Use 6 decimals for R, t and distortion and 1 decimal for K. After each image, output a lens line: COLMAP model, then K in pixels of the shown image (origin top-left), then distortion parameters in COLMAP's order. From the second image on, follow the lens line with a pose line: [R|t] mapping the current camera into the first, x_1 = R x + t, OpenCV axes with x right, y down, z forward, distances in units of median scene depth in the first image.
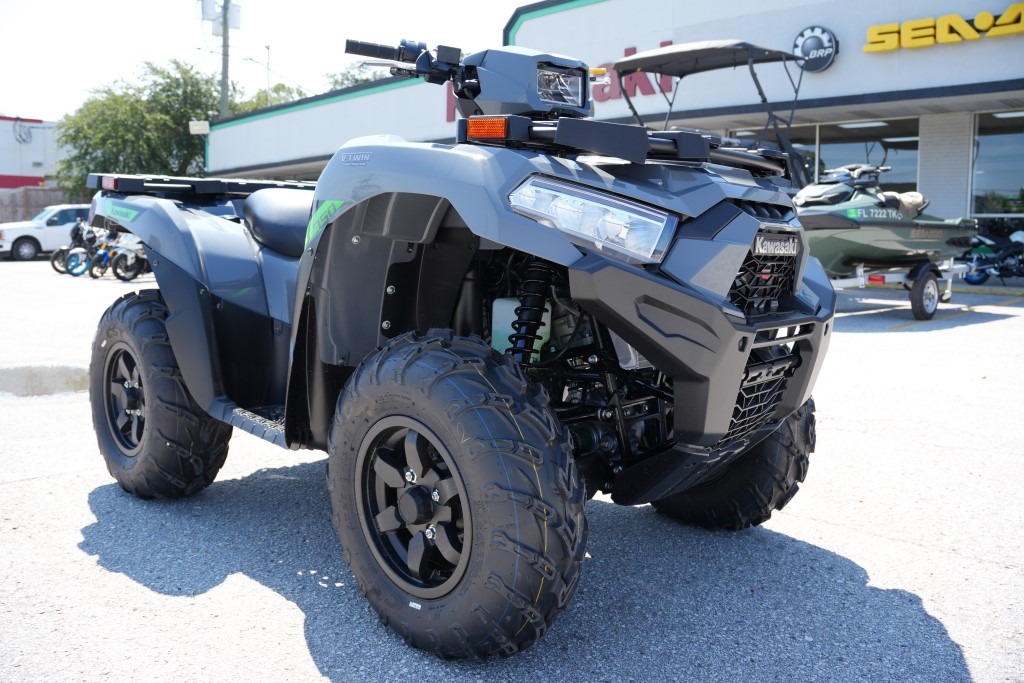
lens RADIAL K [[831.9, 0, 512.0], [0, 831.9, 341.5], [0, 0, 1]] dist [-0.208514, 0.139051]
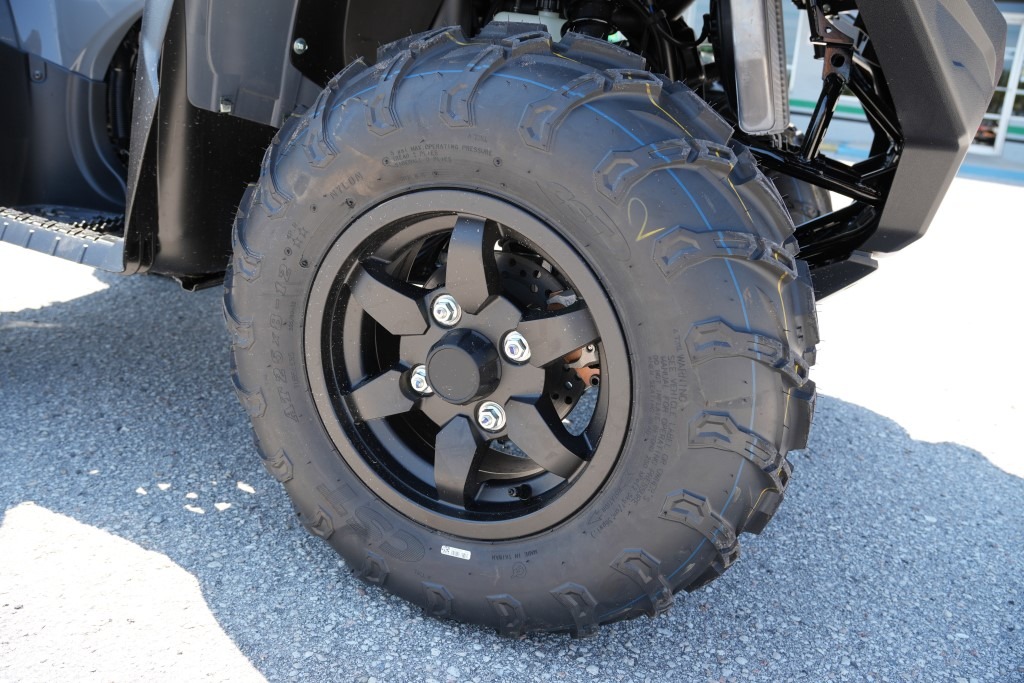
lens RADIAL K [[831.9, 0, 512.0], [0, 831.9, 341.5], [0, 0, 1]] dist [-0.208514, 0.139051]
pose [[0.929350, -0.038038, 0.367236, -0.226269], [-0.036164, 0.980516, 0.193079, 0.065984], [-0.367425, -0.192719, 0.909867, 0.420403]]
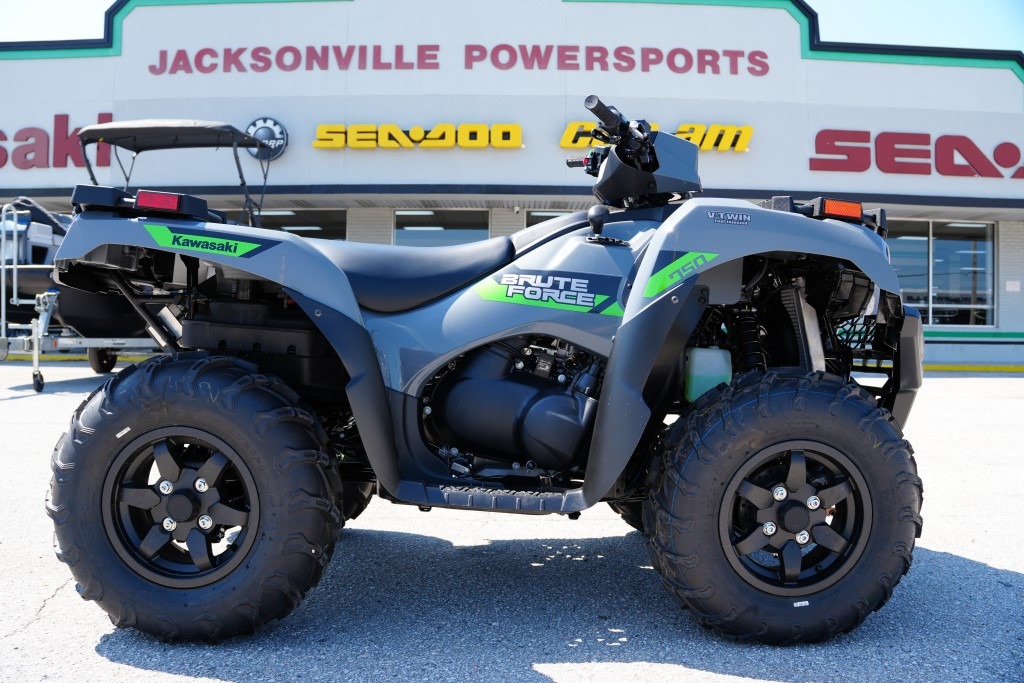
lens RADIAL K [[818.2, 0, 516.8], [0, 818.2, 338.4], [0, 0, 1]] dist [-0.215778, 0.125024]
pose [[0.707925, -0.002856, 0.706282, -0.967918], [0.077942, 0.994200, -0.074103, -0.000833], [-0.701974, 0.107509, 0.704042, 0.372635]]
